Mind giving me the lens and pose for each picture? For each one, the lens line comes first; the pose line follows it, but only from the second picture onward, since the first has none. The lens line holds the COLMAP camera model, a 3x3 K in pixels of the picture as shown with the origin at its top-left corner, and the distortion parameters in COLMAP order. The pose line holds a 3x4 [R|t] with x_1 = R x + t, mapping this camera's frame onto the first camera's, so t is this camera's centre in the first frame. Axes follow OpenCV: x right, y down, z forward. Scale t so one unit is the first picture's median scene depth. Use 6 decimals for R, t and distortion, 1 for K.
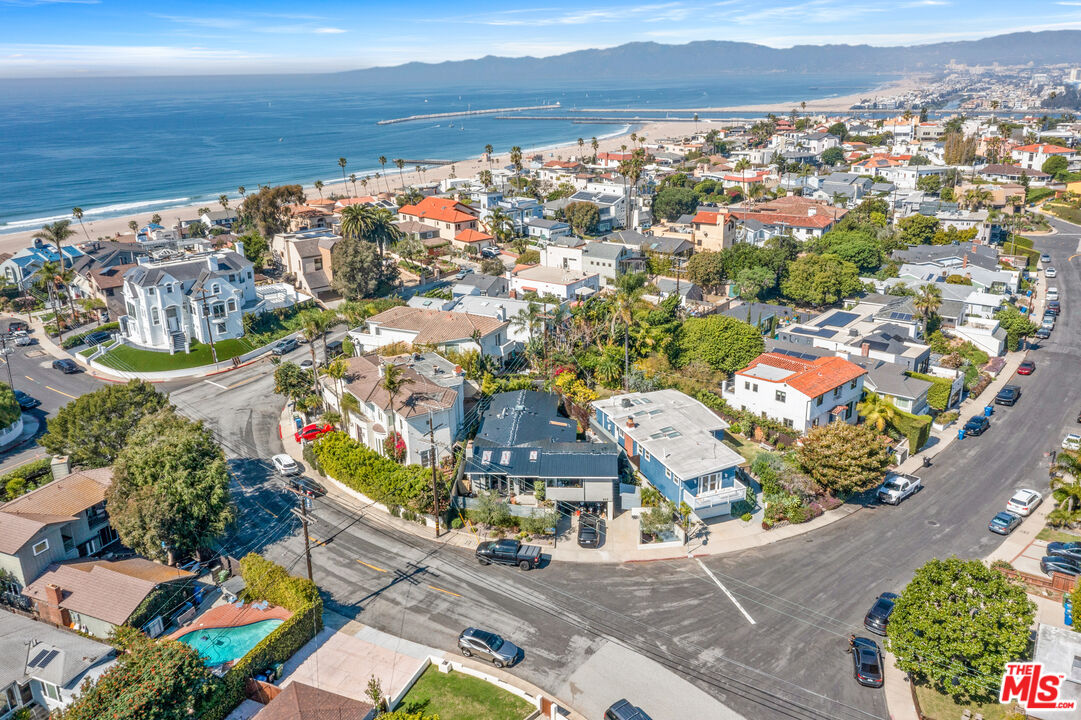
lens RADIAL K [[885.8, 0, 540.5], [0, 885.8, 360.0], [0, 0, 1]] dist [-0.004261, -0.001430]
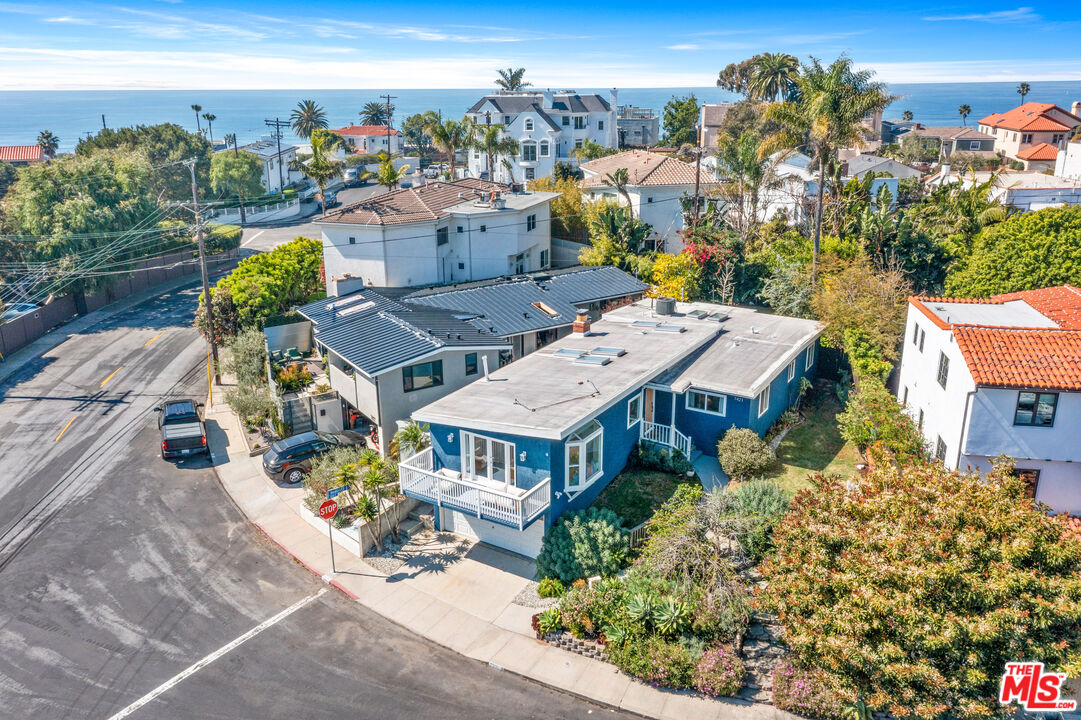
lens RADIAL K [[885.8, 0, 540.5], [0, 885.8, 360.0], [0, 0, 1]] dist [-0.004261, -0.001430]
pose [[0.586529, 0.258970, -0.767410, 0.495889], [-0.266741, 0.956408, 0.118880, 0.043439], [0.764744, 0.134973, 0.630039, 0.758251]]
